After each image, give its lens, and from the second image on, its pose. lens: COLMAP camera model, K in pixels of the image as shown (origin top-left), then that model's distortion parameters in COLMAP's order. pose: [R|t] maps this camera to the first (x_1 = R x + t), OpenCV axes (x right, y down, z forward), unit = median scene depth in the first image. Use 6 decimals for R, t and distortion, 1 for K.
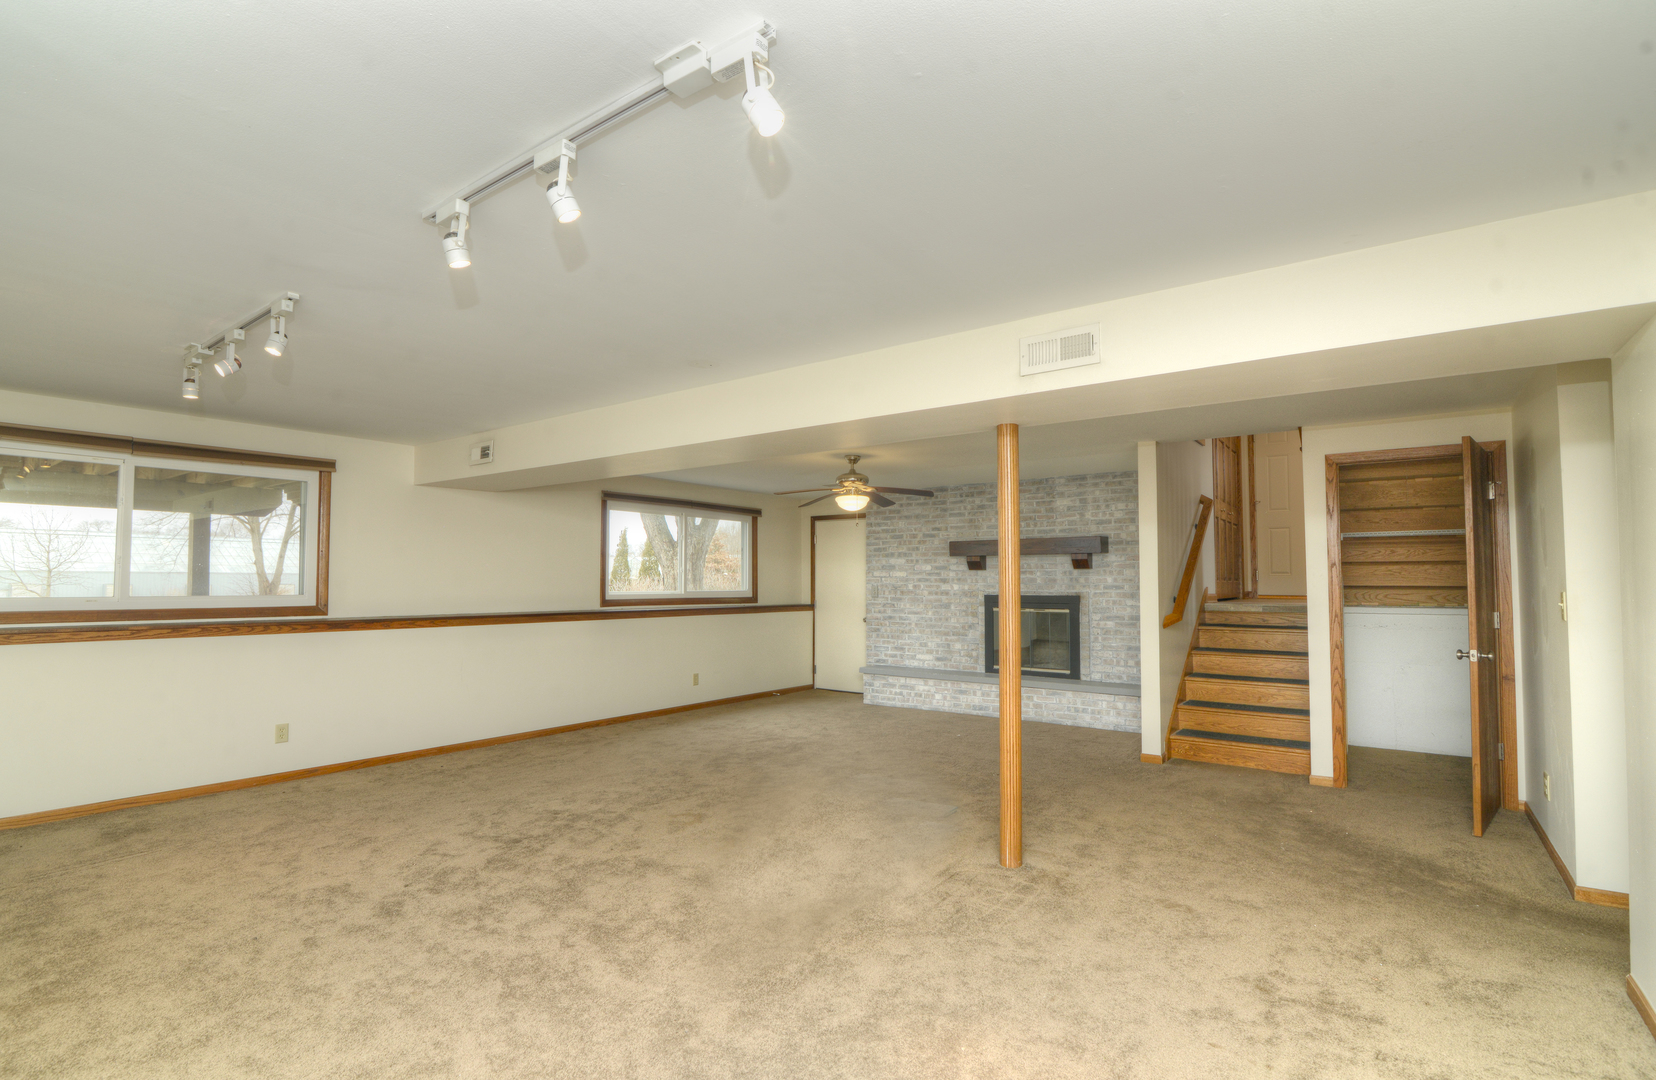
lens RADIAL K [[774.7, 0, 829.1], [0, 774.7, 547.6], [0, 0, 1]] dist [-0.025608, 0.001819]
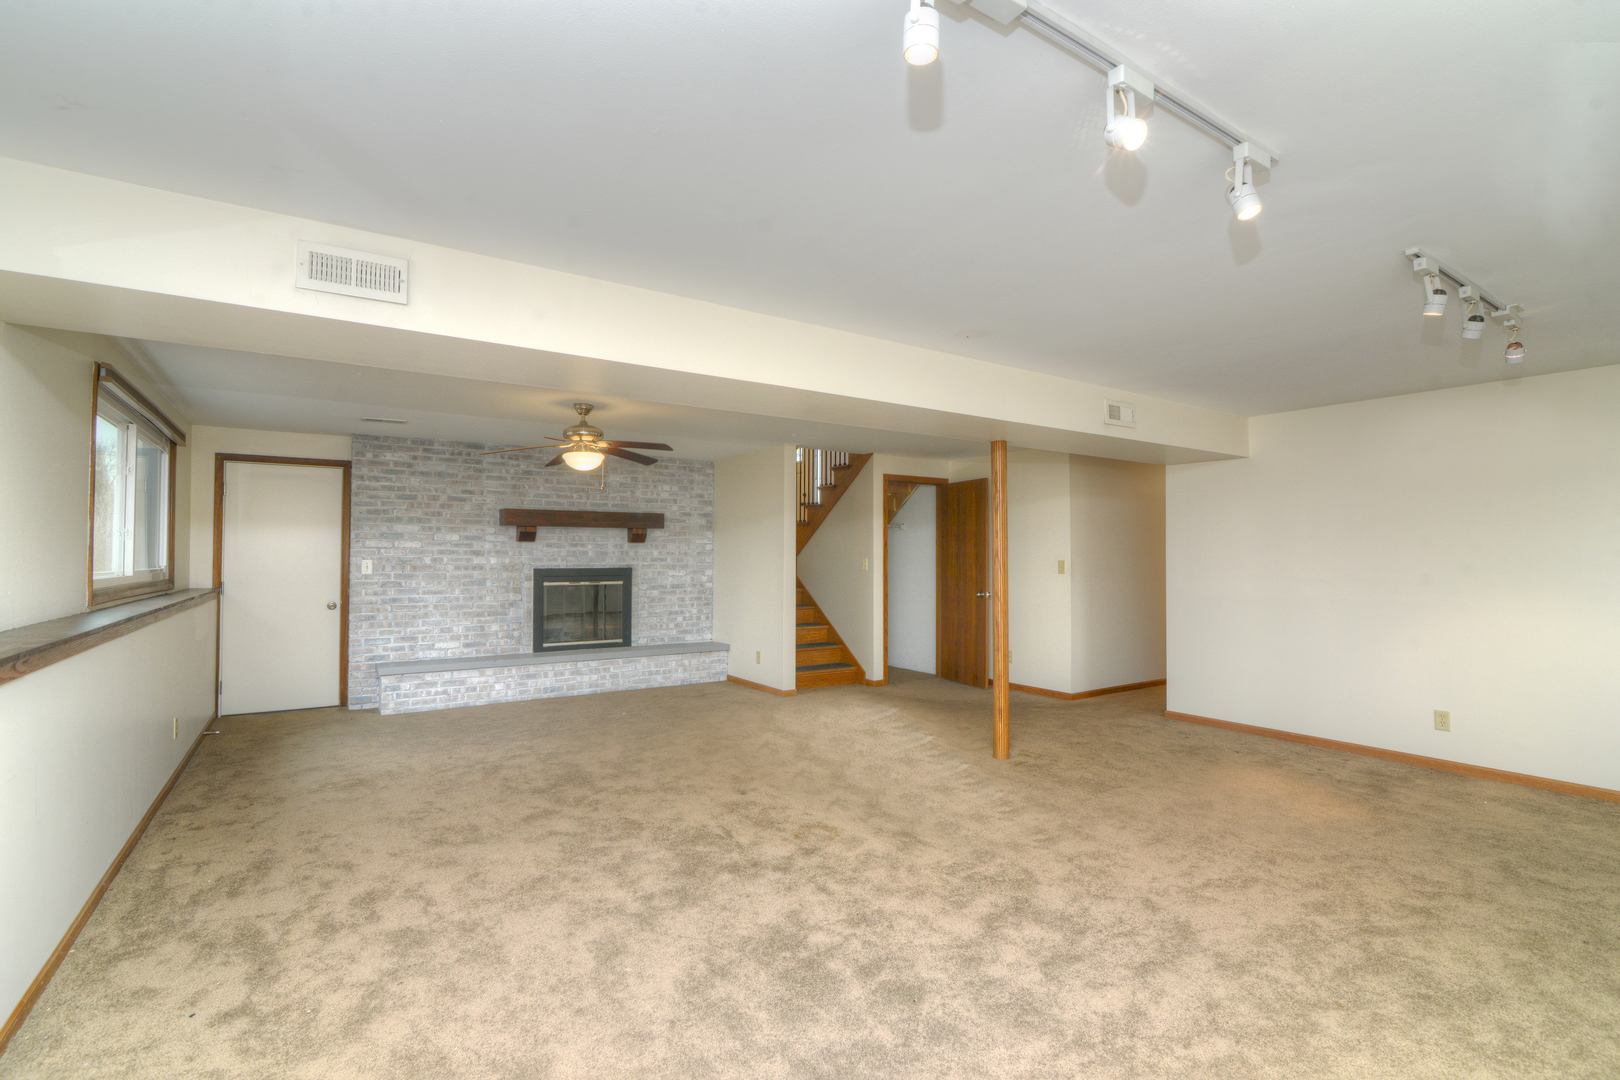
lens RADIAL K [[748.5, 0, 812.8], [0, 748.5, 539.1], [0, 0, 1]] dist [-0.014314, 0.000047]
pose [[0.345952, 0.020424, 0.938030, -0.510954], [-0.042680, 0.999071, -0.006013, 0.016829], [-0.937281, -0.037955, 0.346502, 0.374376]]
